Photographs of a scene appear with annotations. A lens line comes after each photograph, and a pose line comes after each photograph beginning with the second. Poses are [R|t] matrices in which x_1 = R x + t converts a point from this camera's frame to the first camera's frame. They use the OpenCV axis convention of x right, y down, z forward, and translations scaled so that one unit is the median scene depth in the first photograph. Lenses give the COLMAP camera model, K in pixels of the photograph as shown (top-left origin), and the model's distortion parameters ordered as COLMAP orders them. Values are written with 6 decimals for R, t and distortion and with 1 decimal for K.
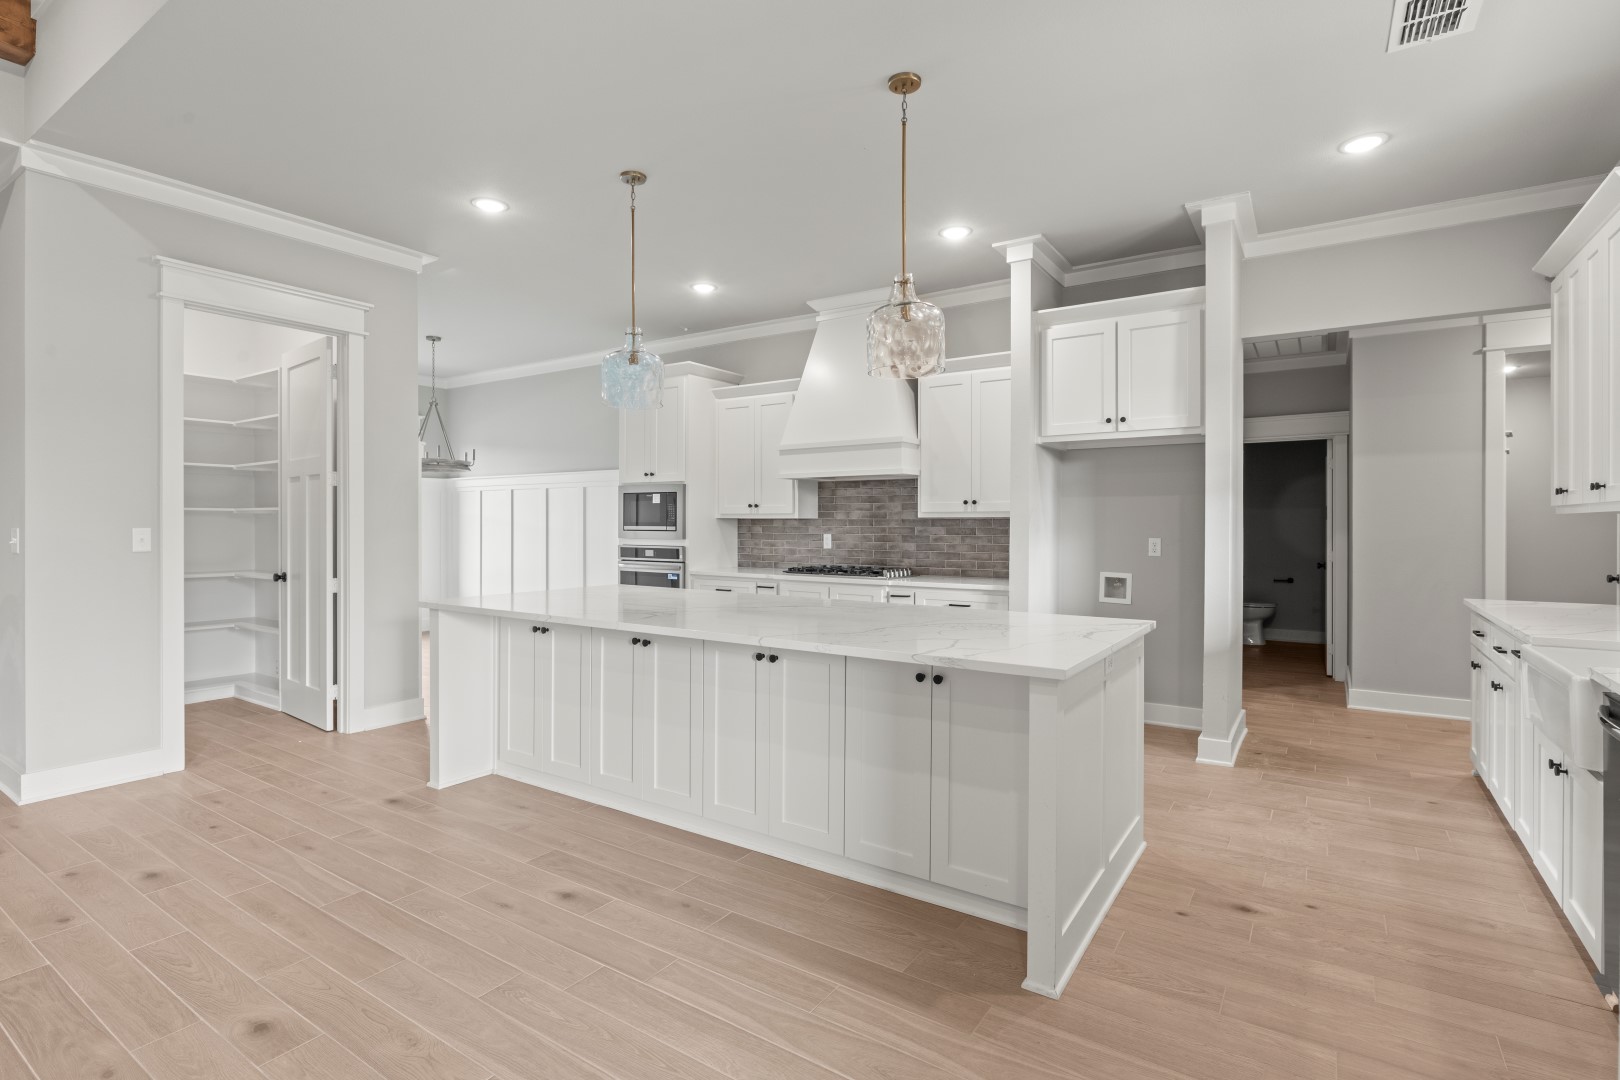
lens RADIAL K [[771.6, 0, 818.1], [0, 771.6, 529.2], [0, 0, 1]] dist [-0.004361, -0.000541]
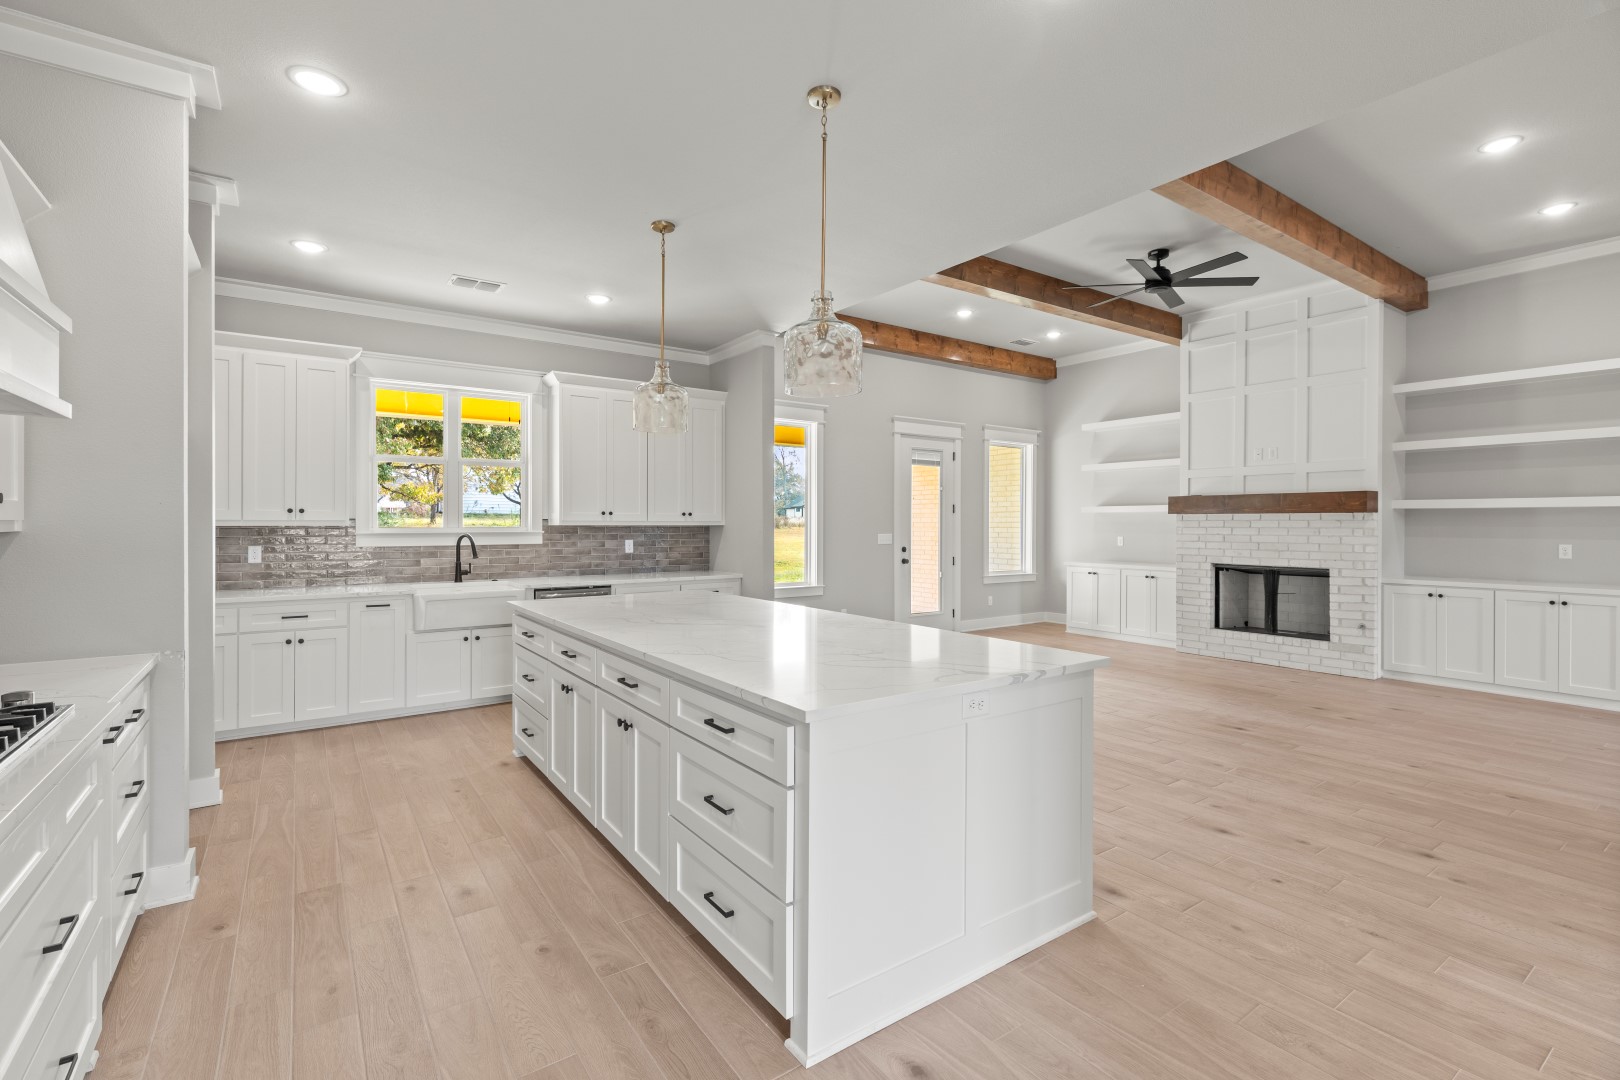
lens RADIAL K [[739.6, 0, 818.3], [0, 739.6, 533.0], [0, 0, 1]] dist [0.000783, -0.000324]
pose [[-0.932047, -0.006776, 0.362274, -0.371958], [-0.002447, 0.999920, 0.012409, -0.014119], [-0.362329, 0.010679, -0.931989, 1.232048]]
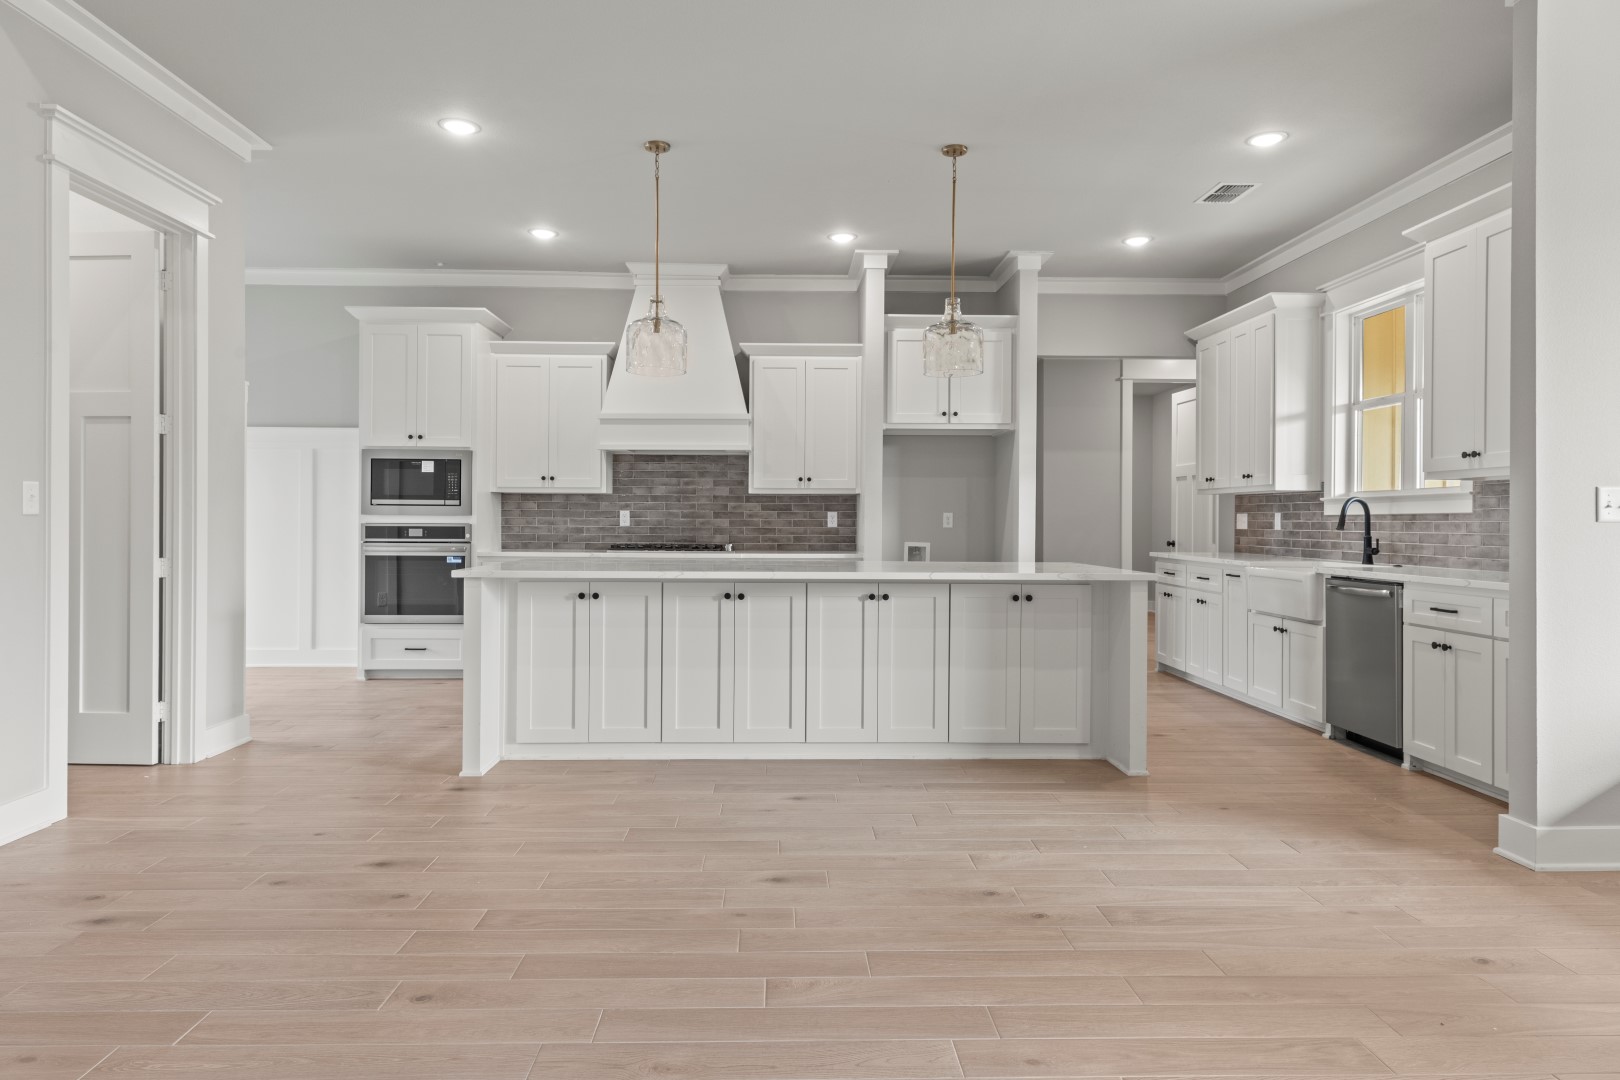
lens RADIAL K [[970.0, 0, 807.9], [0, 970.0, 526.3], [0, 0, 1]] dist [0.014985, -0.000718]
pose [[0.822389, -0.002070, 0.568922, -0.592834], [0.001074, 0.999997, 0.002087, 0.028866], [-0.568925, -0.001105, 0.822389, -0.118361]]
